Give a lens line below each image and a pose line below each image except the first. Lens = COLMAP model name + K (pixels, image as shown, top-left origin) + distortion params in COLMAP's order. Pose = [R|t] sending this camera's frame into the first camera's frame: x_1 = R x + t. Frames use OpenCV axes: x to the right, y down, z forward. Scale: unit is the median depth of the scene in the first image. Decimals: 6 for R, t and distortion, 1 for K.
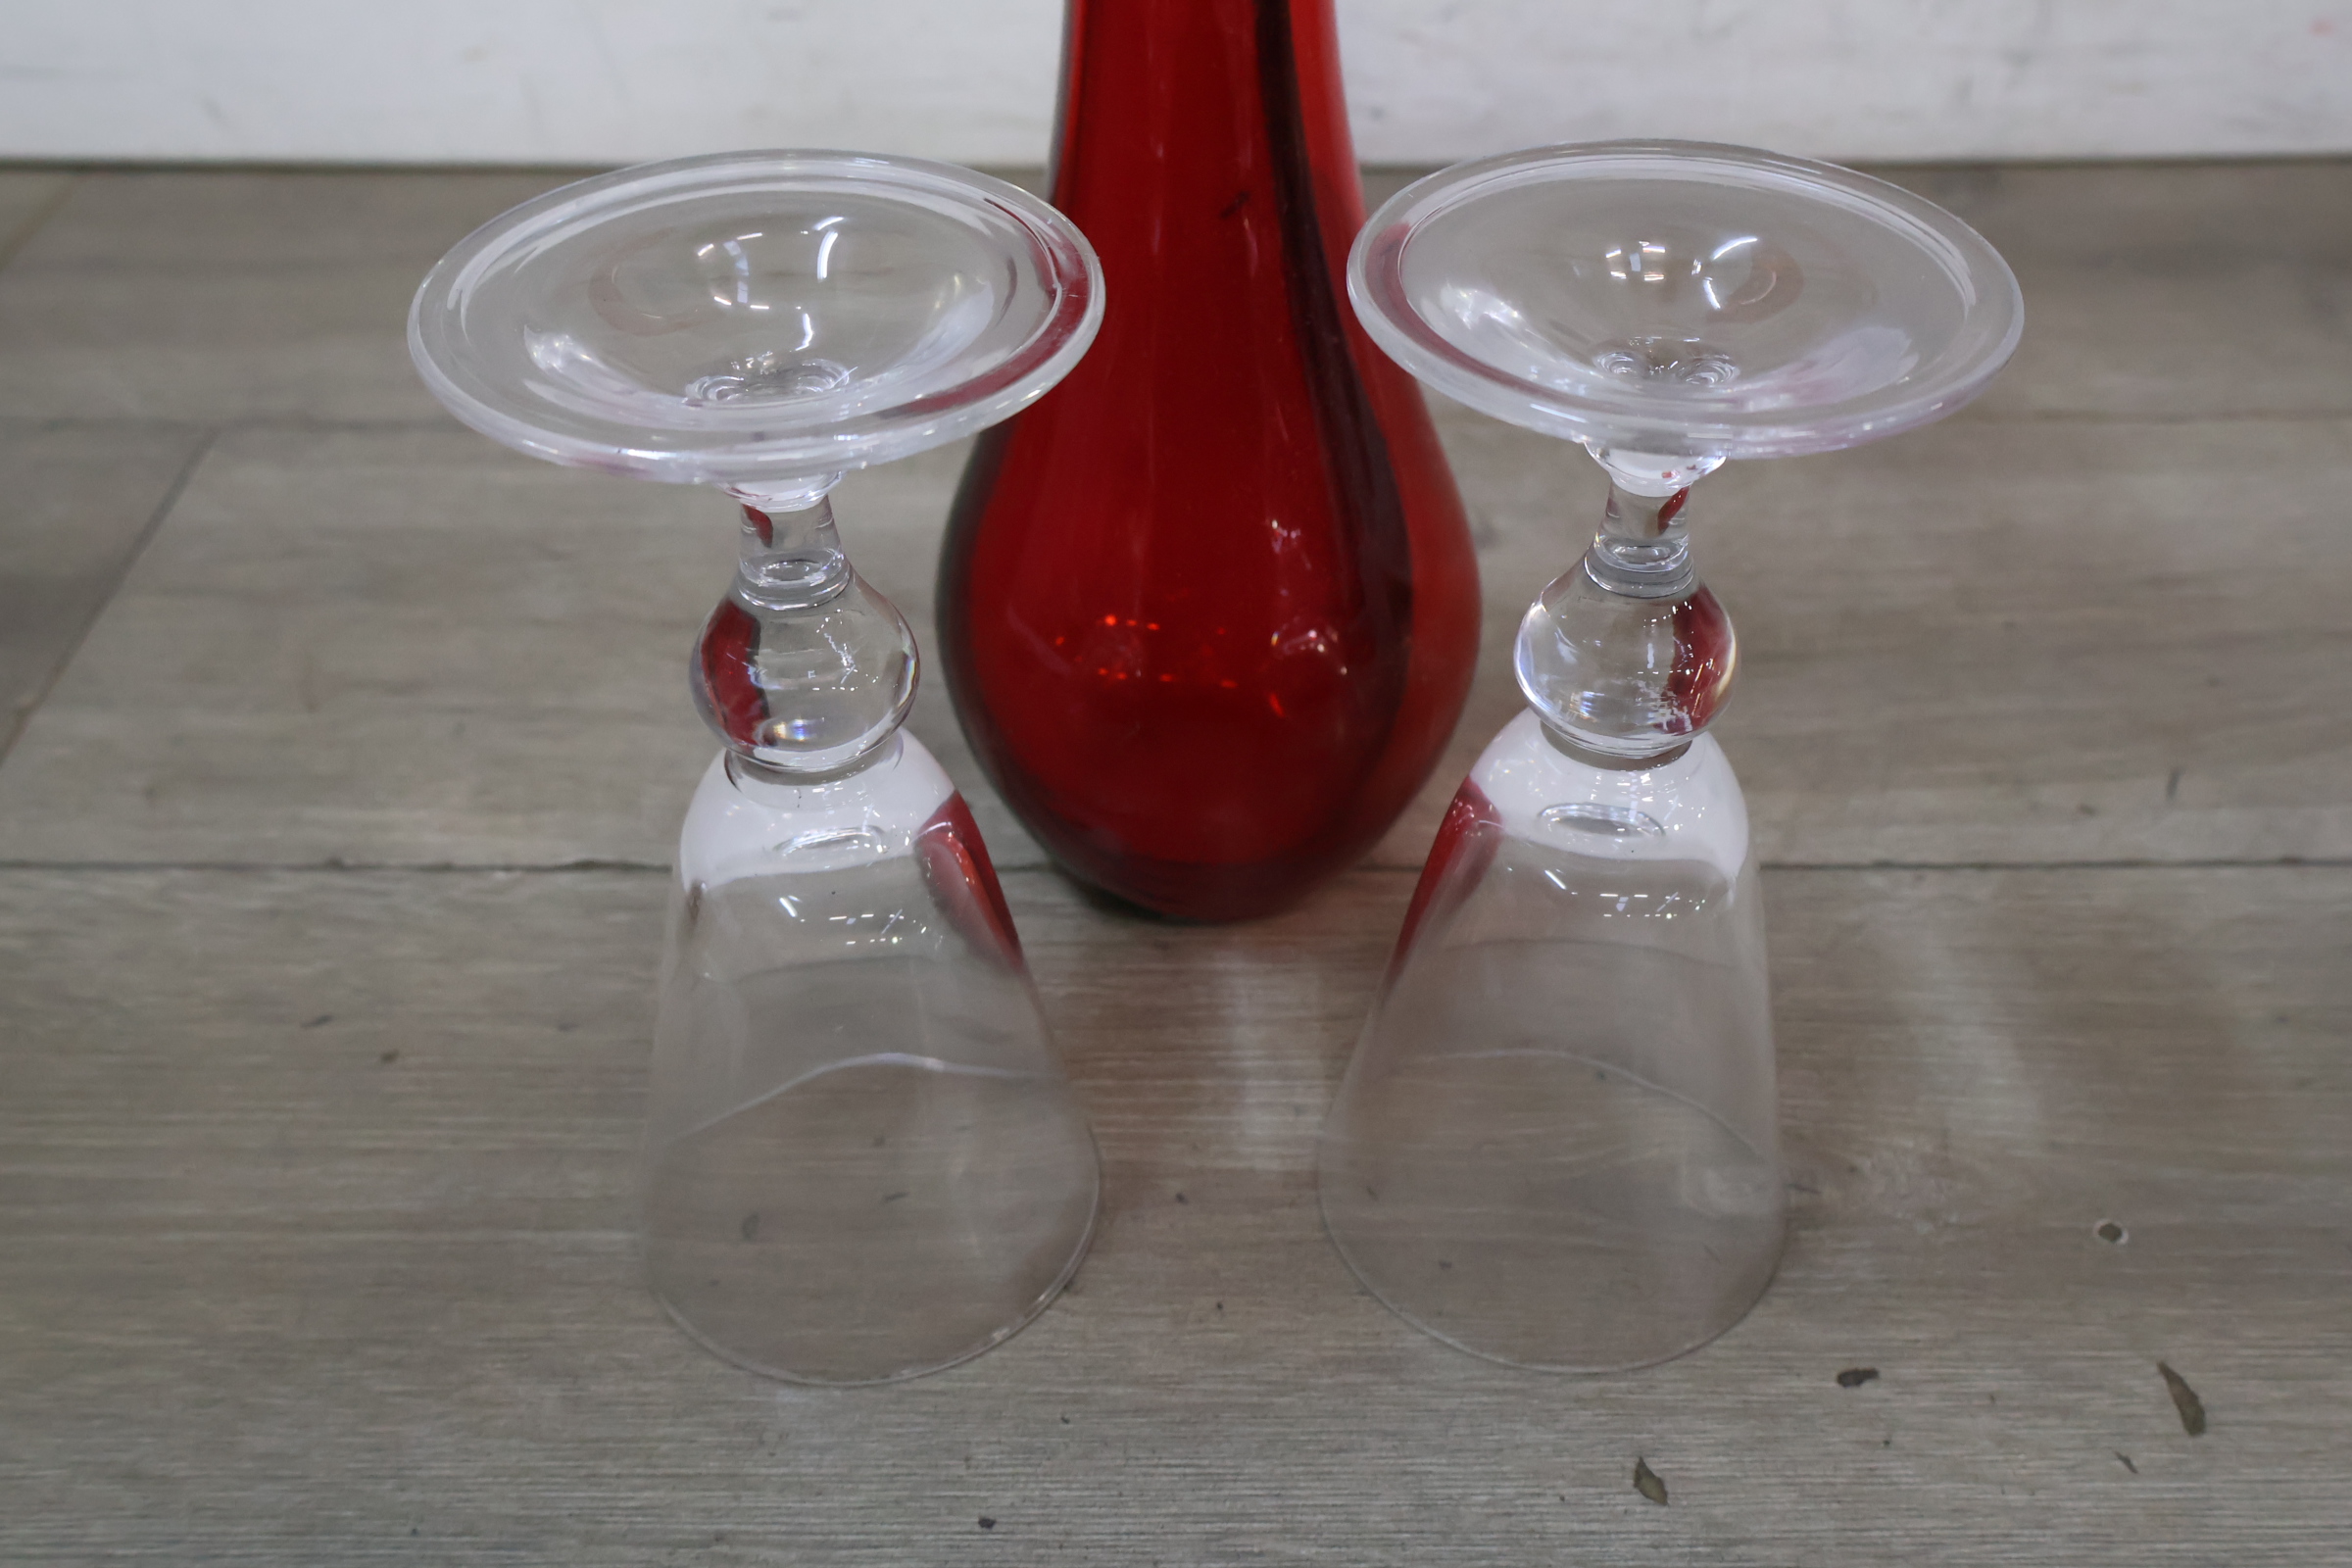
lens RADIAL K [[2282.5, 0, 1176.0], [0, 2282.5, 784.0], [0, 0, 1]] dist [0.018293, 0.000613]
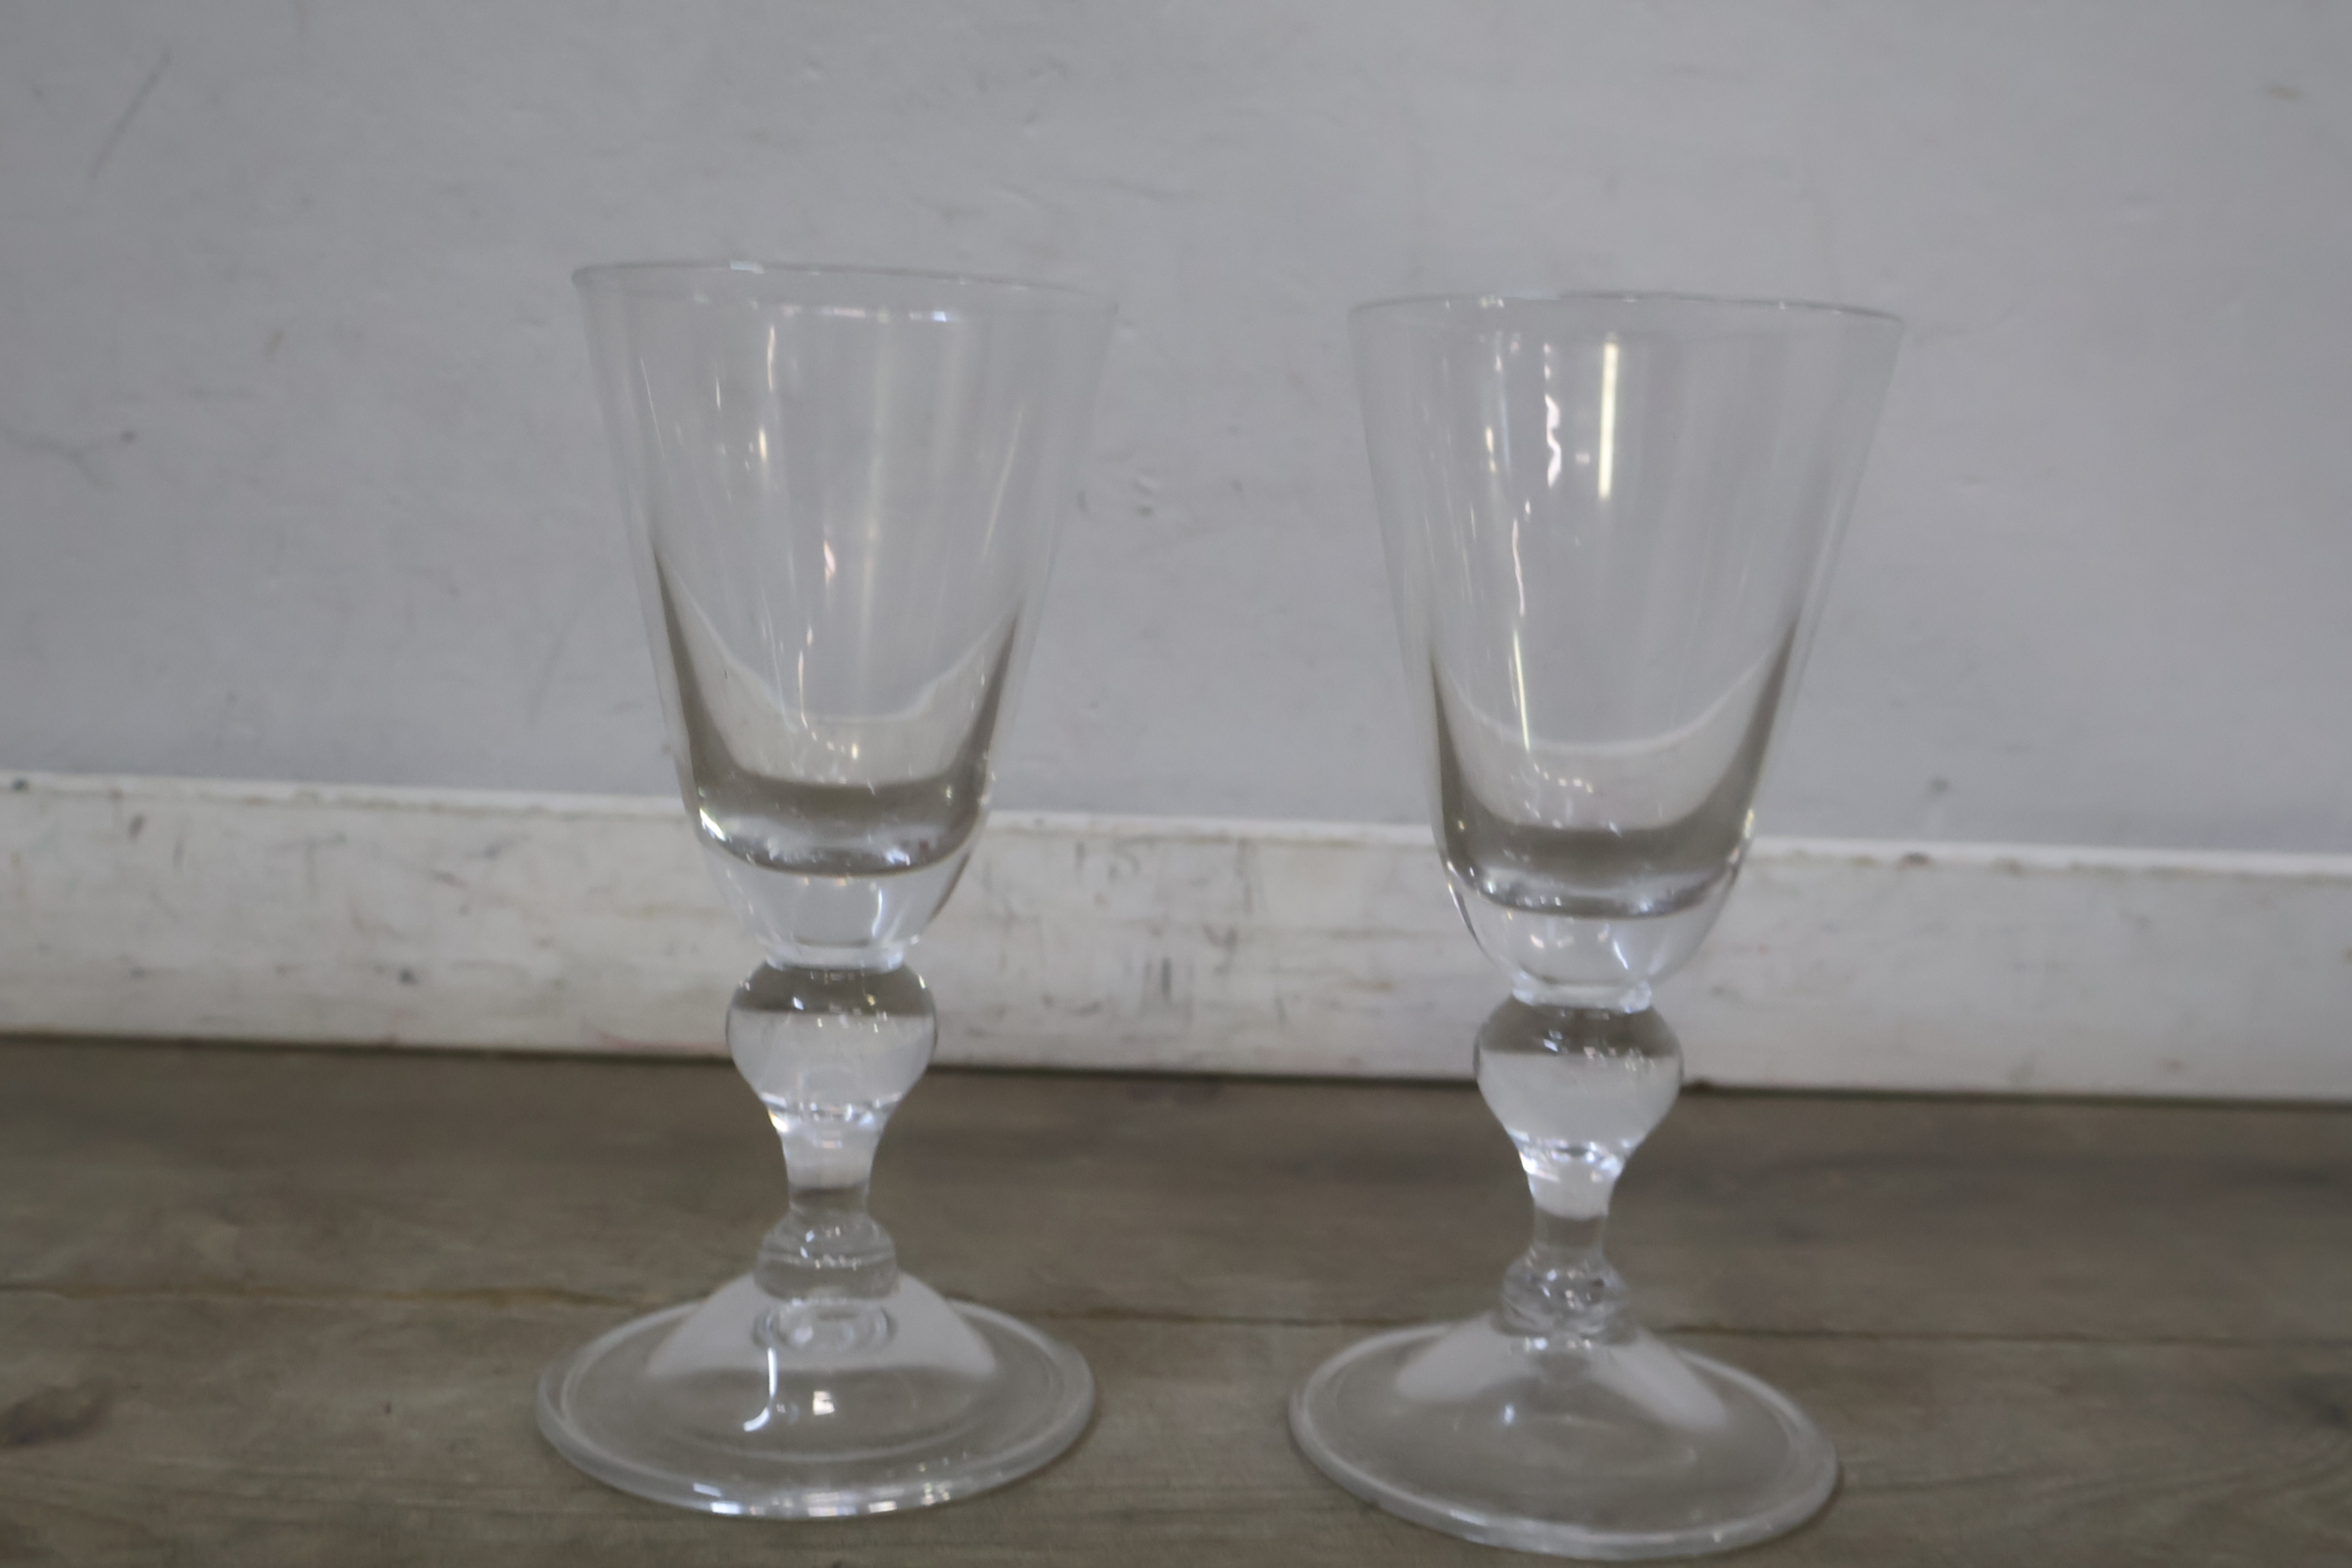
lens RADIAL K [[2282.5, 0, 1176.0], [0, 2282.5, 784.0], [0, 0, 1]] dist [0.018293, 0.000613]
pose [[0.998082, 0.045816, 0.041621, 0.599147], [-0.017709, 0.855653, -0.517246, 0.085326], [-0.059312, 0.515517, 0.854824, 0.569024]]
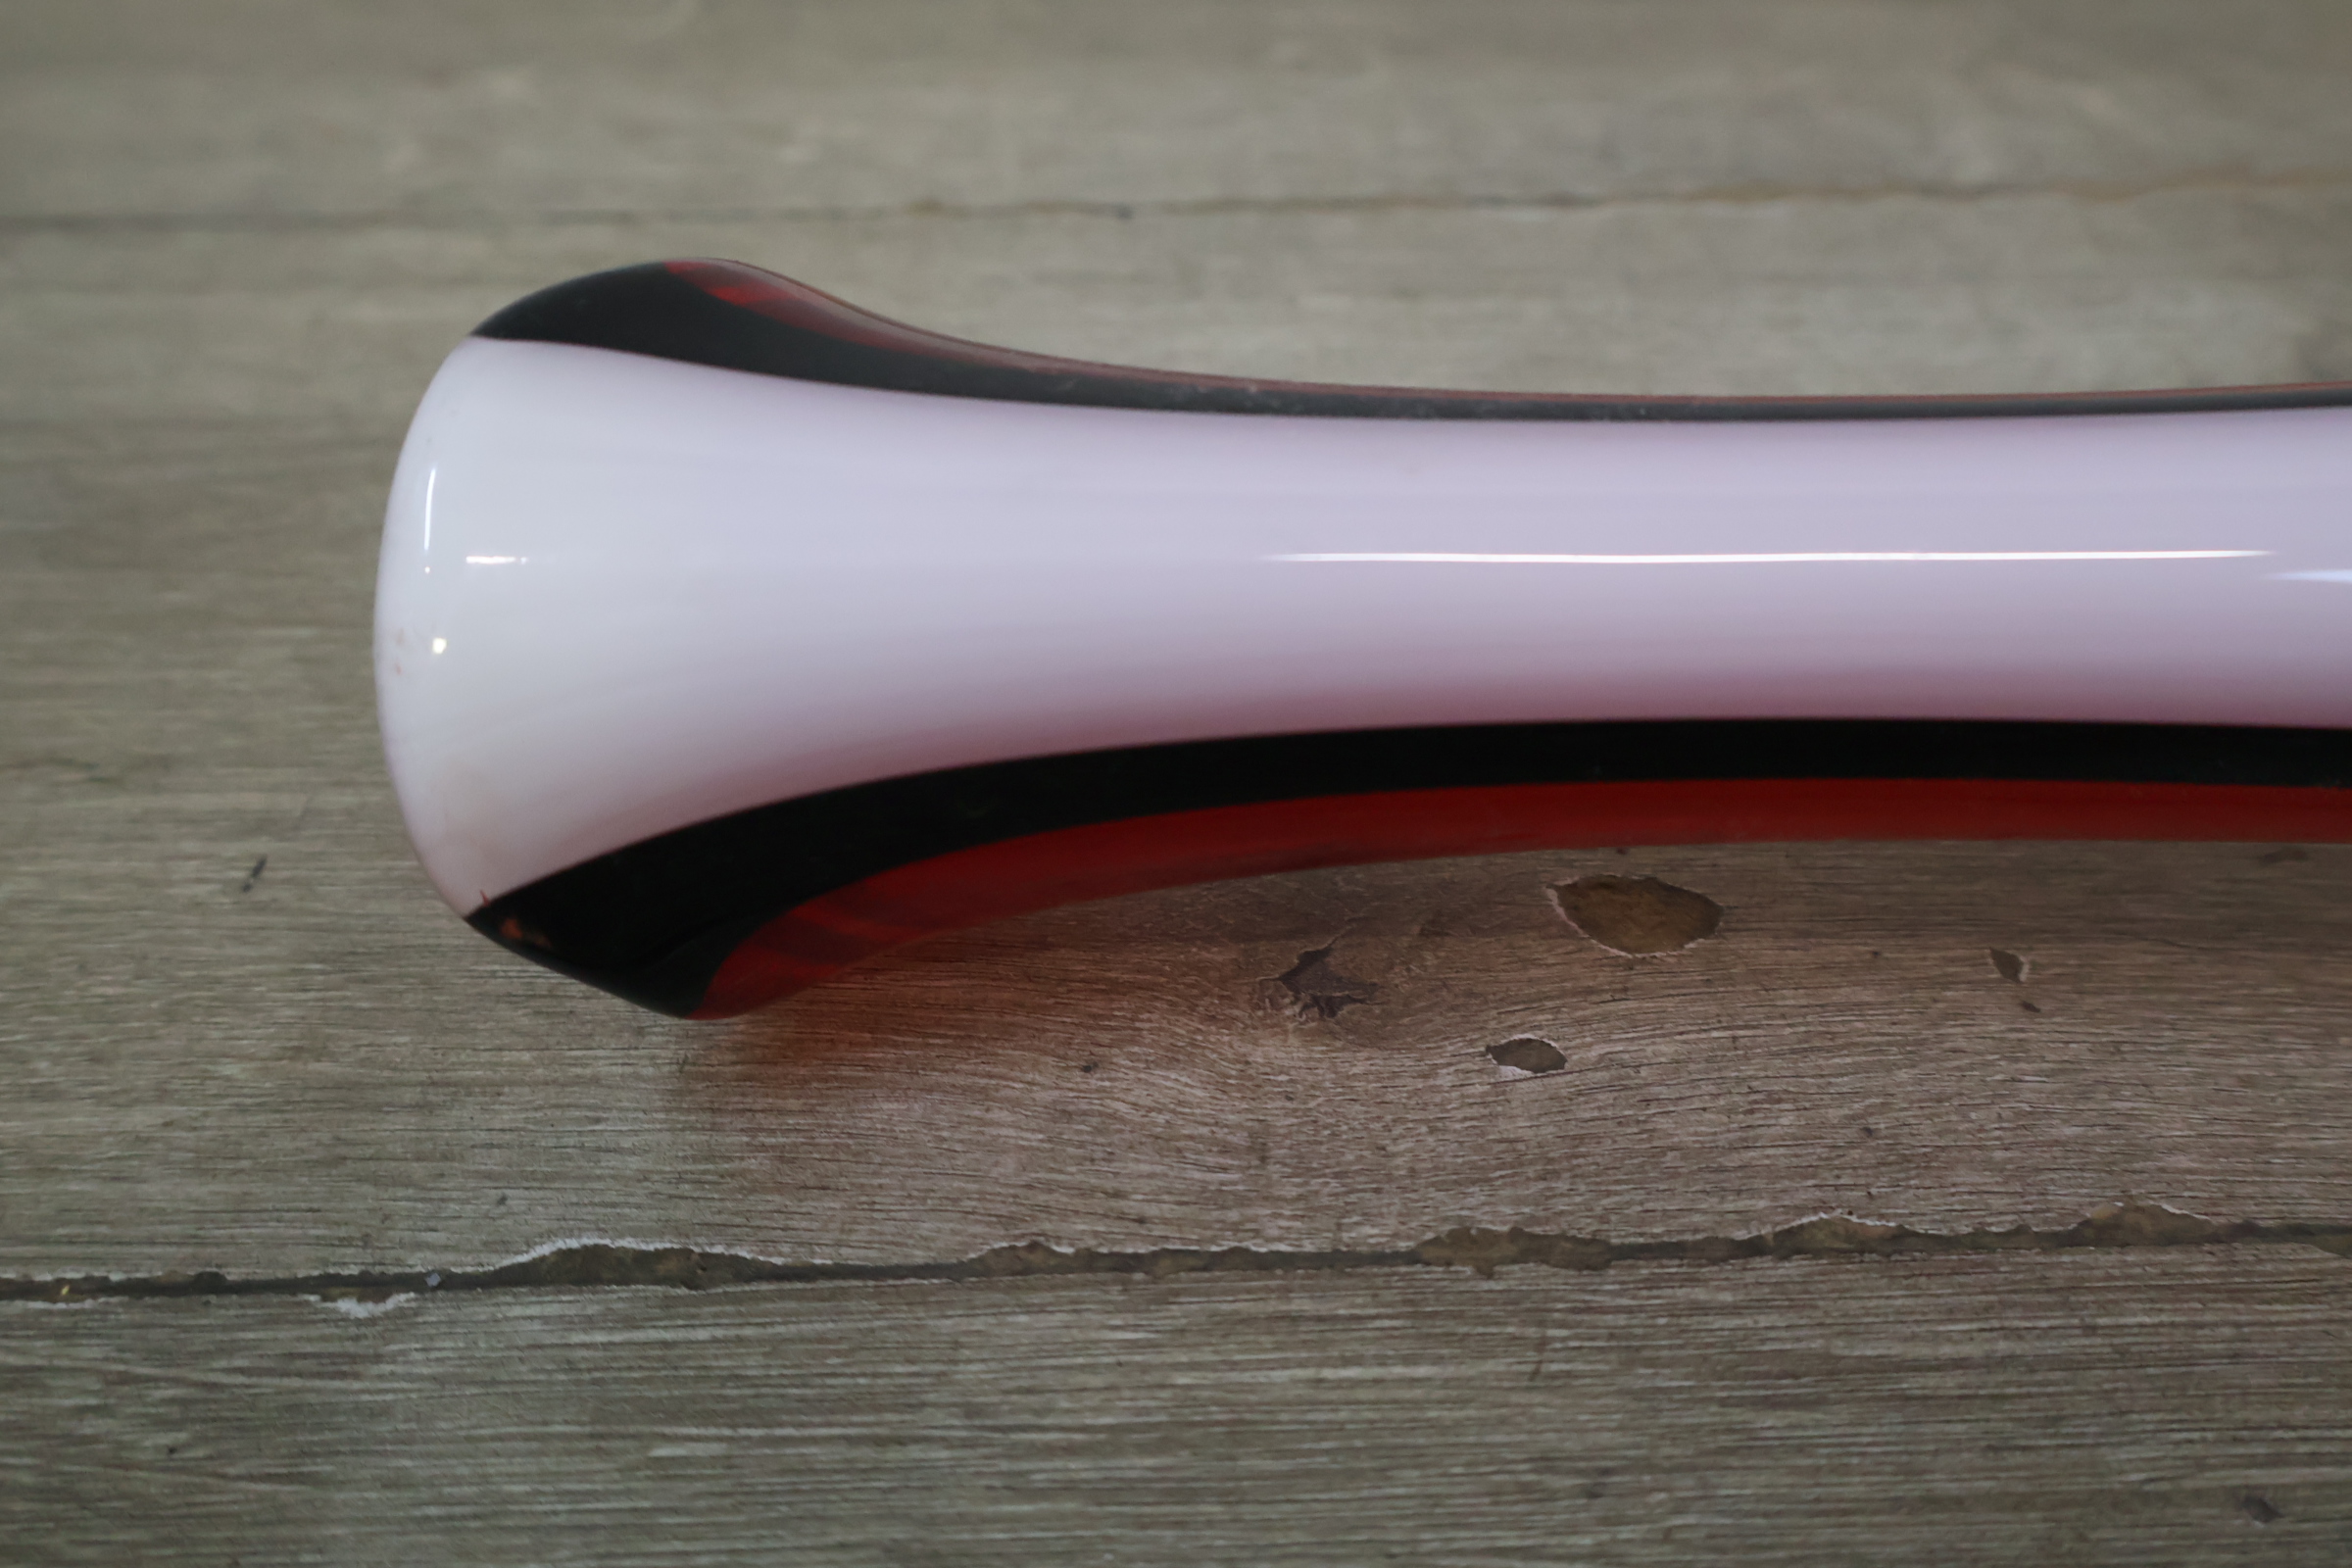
lens RADIAL K [[2282.5, 0, 1176.0], [0, 2282.5, 784.0], [0, 0, 1]] dist [0.018293, 0.000613]
pose [[0.999407, -0.021059, 0.027251, -0.216167], [0.020593, 0.999639, 0.017270, -0.059447], [-0.027605, -0.016699, 0.999479, 0.794711]]
